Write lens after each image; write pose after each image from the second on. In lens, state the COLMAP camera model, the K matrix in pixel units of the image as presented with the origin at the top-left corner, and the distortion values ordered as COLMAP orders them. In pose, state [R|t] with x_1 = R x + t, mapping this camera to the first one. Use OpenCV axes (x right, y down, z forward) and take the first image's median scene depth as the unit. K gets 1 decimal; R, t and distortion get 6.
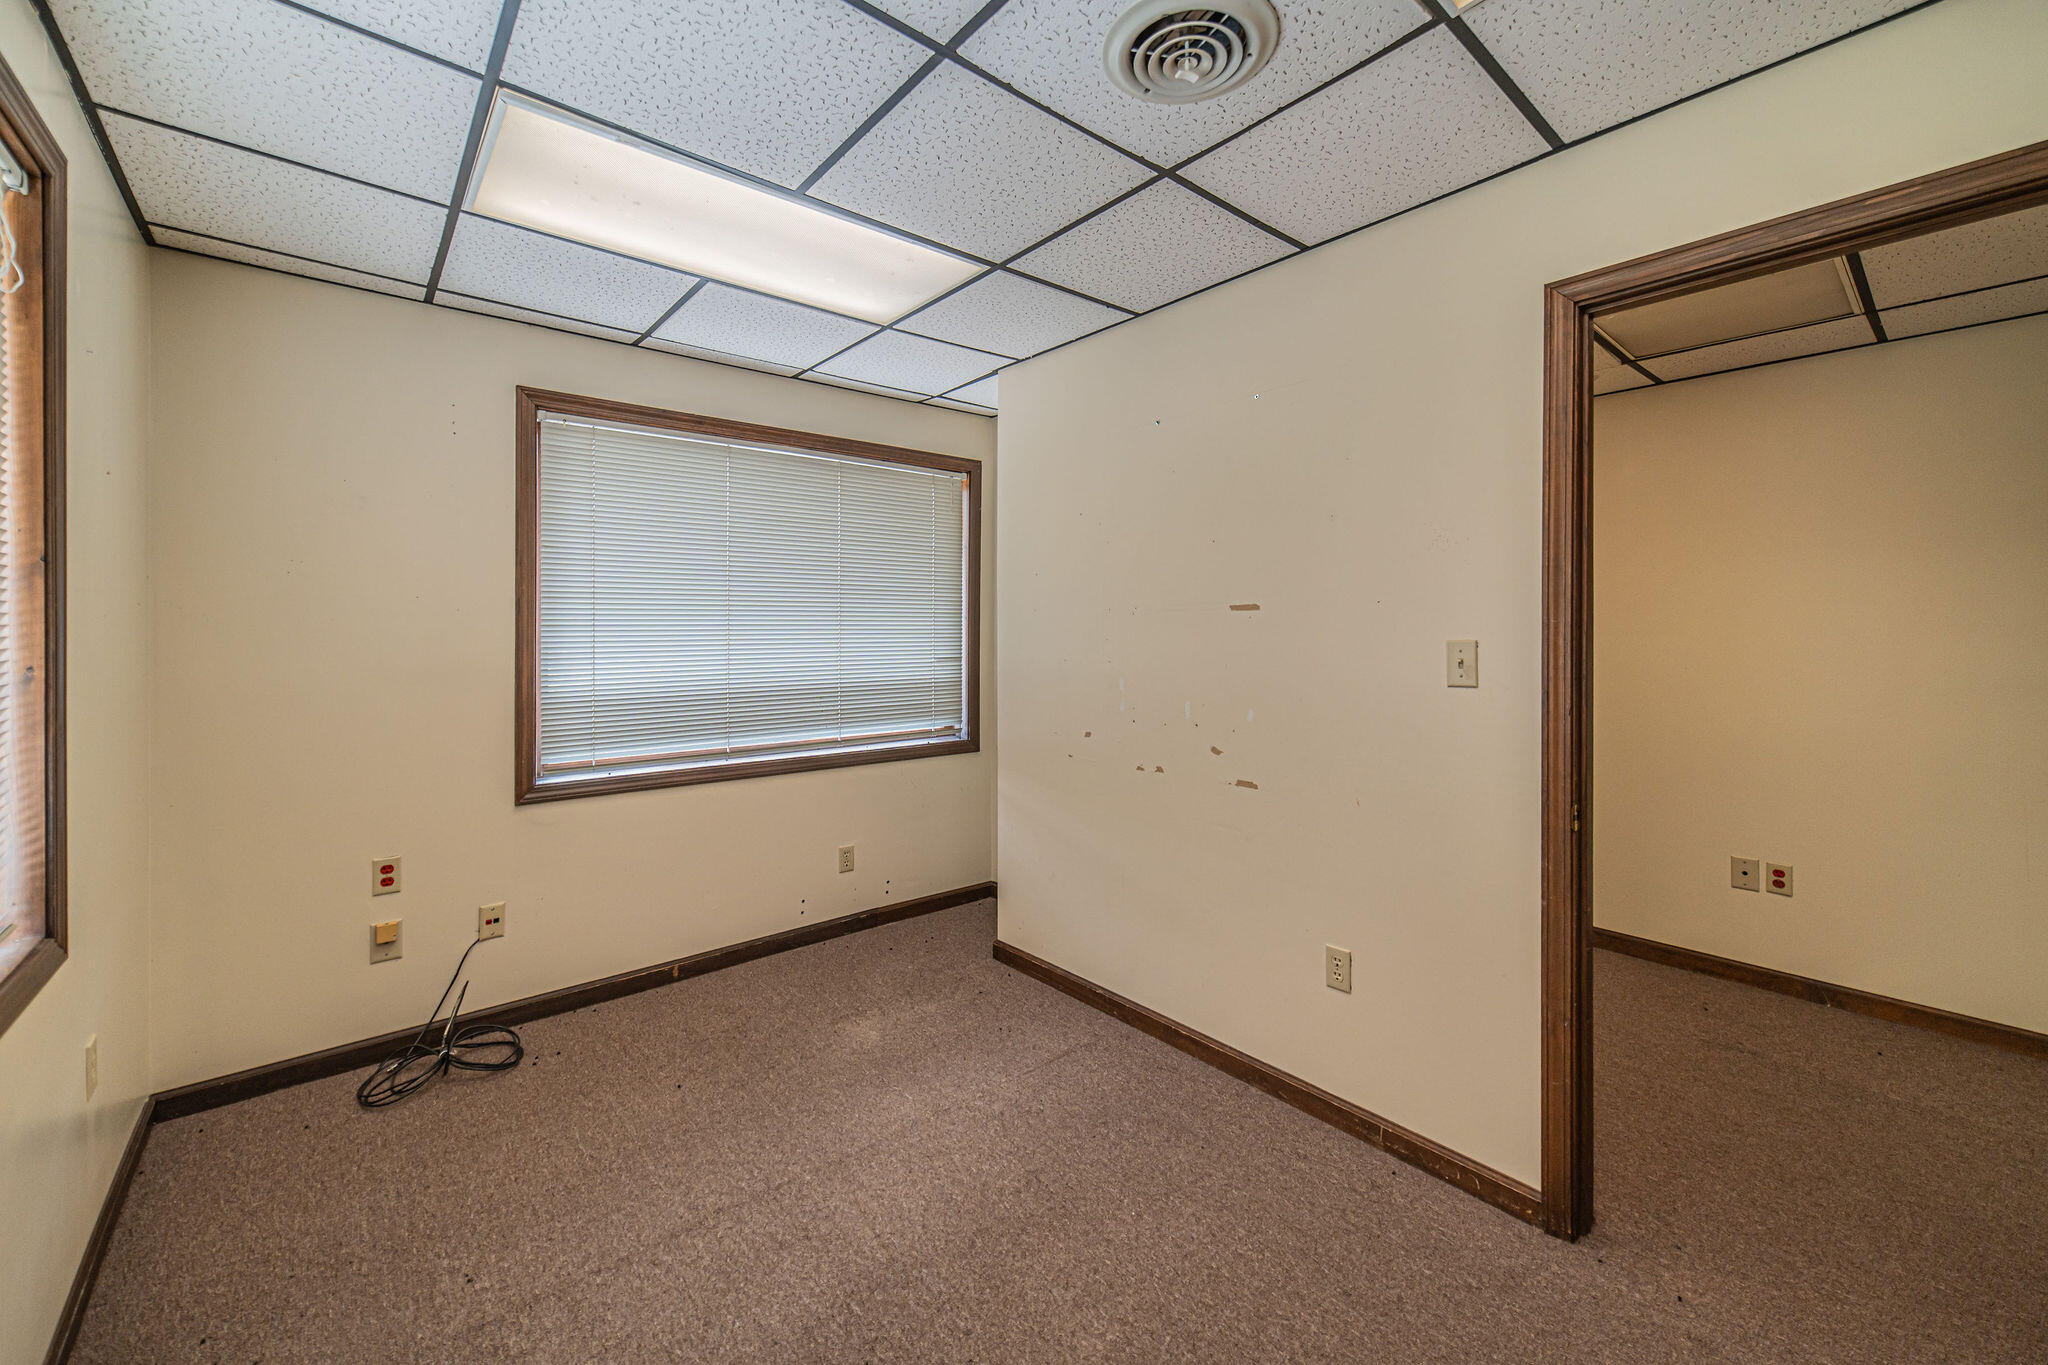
lens RADIAL K [[812.5, 0, 993.0], [0, 812.5, 637.0], [0, 0, 1]] dist [-0.002940, 0.000366]
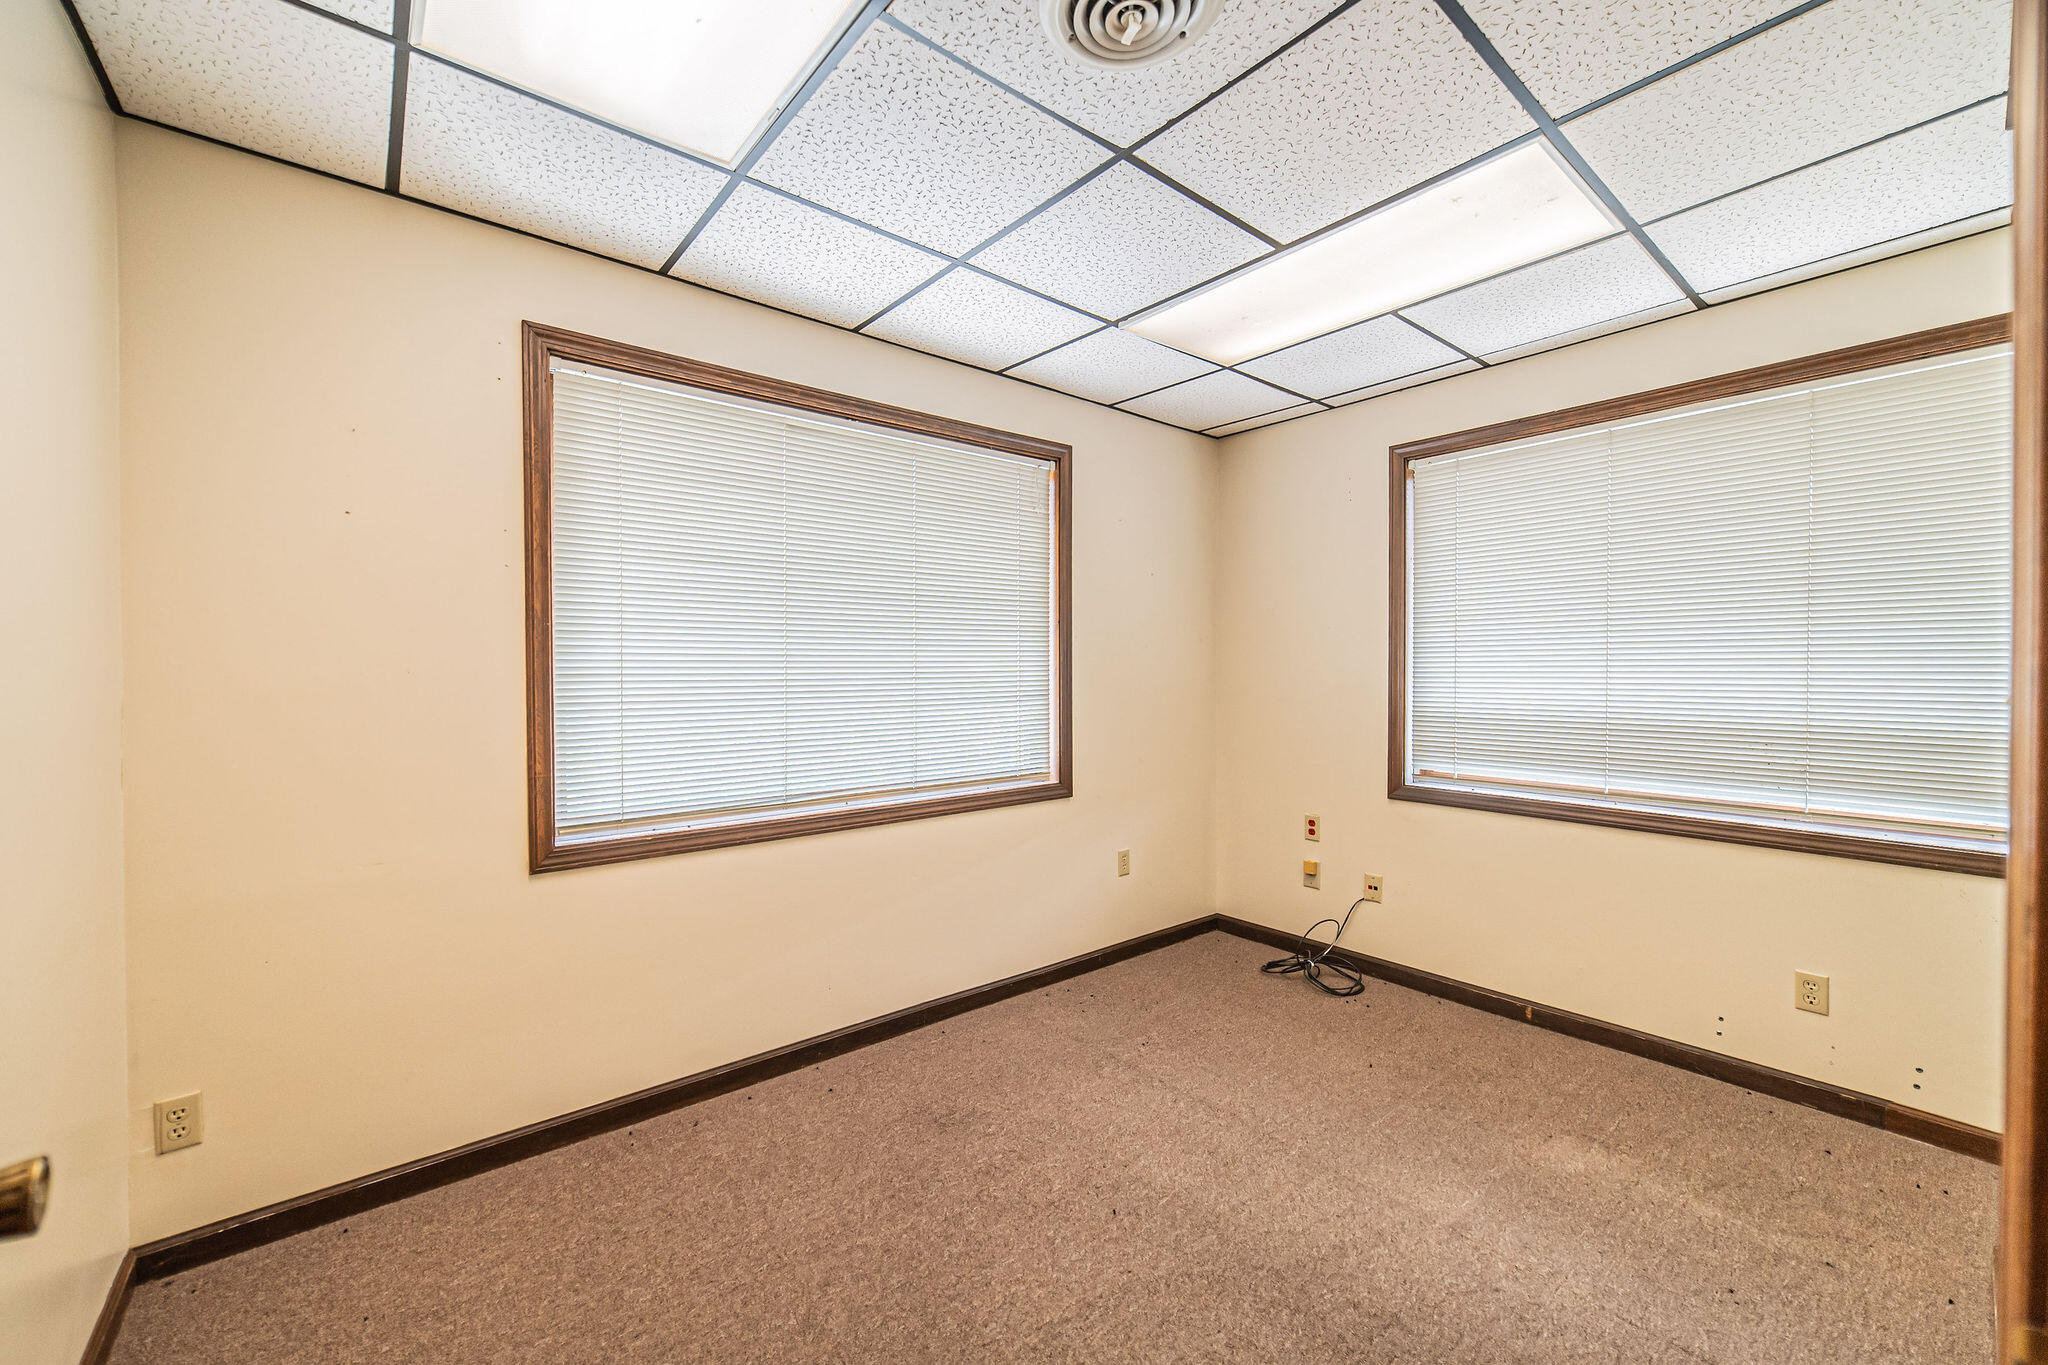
lens RADIAL K [[812.5, 0, 1021.2], [0, 812.5, 673.7], [0, 0, 1]] dist [-0.002940, 0.000366]
pose [[-0.002284, 0.010473, -0.999943, 0.644606], [-0.006155, 0.999926, 0.010487, 0.015603], [0.999978, 0.006179, -0.002219, 0.485561]]
